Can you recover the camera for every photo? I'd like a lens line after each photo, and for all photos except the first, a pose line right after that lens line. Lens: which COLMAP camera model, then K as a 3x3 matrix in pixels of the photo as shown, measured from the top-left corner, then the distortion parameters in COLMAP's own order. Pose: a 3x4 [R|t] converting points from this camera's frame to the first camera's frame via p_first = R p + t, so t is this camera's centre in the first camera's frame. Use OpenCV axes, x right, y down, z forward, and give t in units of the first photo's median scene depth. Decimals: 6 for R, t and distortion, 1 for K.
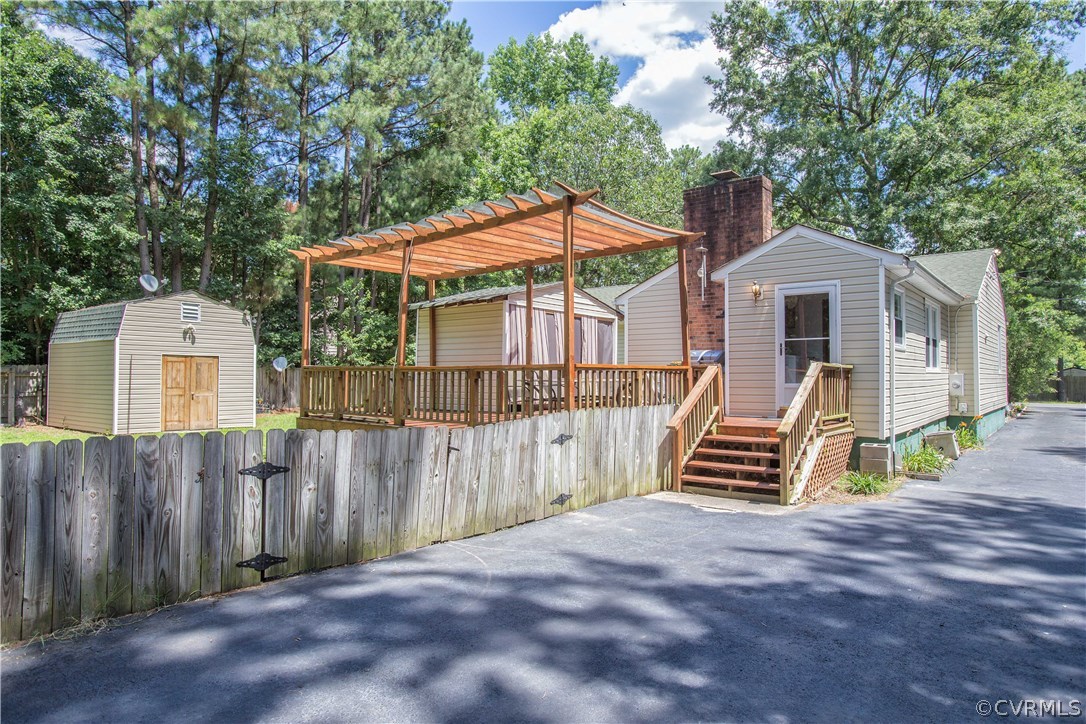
lens RADIAL K [[643.9, 0, 553.2], [0, 643.9, 368.3], [0, 0, 1]] dist [-0.003994, 0.001282]
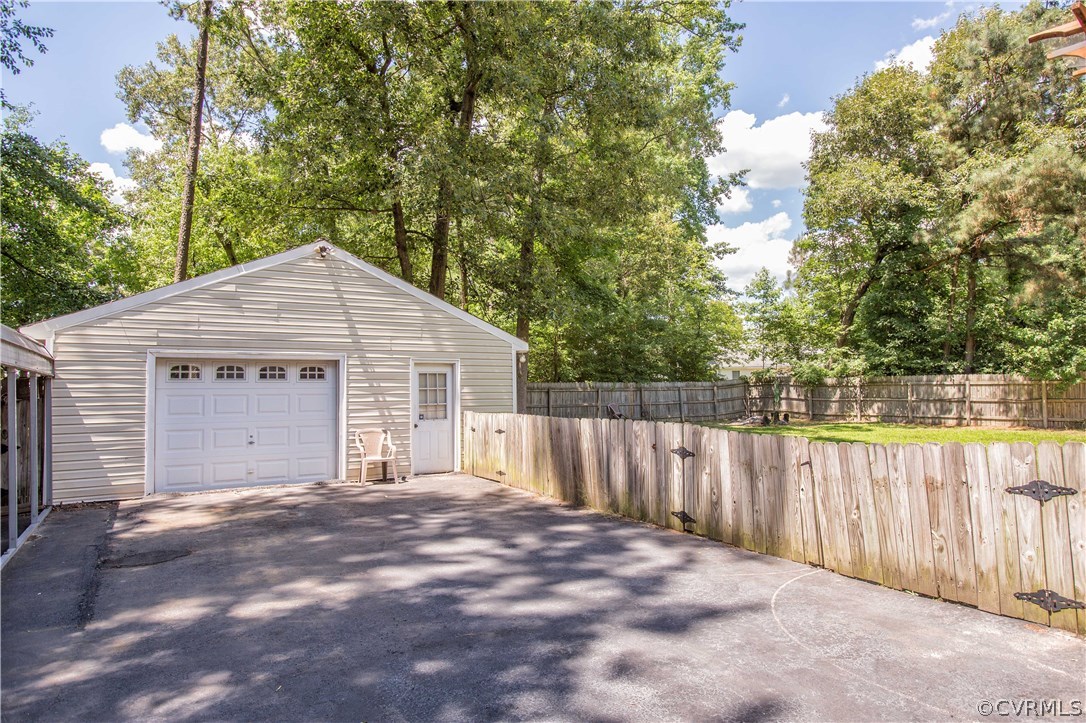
lens RADIAL K [[643.9, 0, 553.2], [0, 643.9, 367.8], [0, 0, 1]] dist [-0.003994, 0.001282]
pose [[-0.288210, -0.021773, -0.957320, 0.901359], [0.043064, 0.998435, -0.035673, 0.009428], [0.956599, -0.051507, -0.286821, 1.033522]]
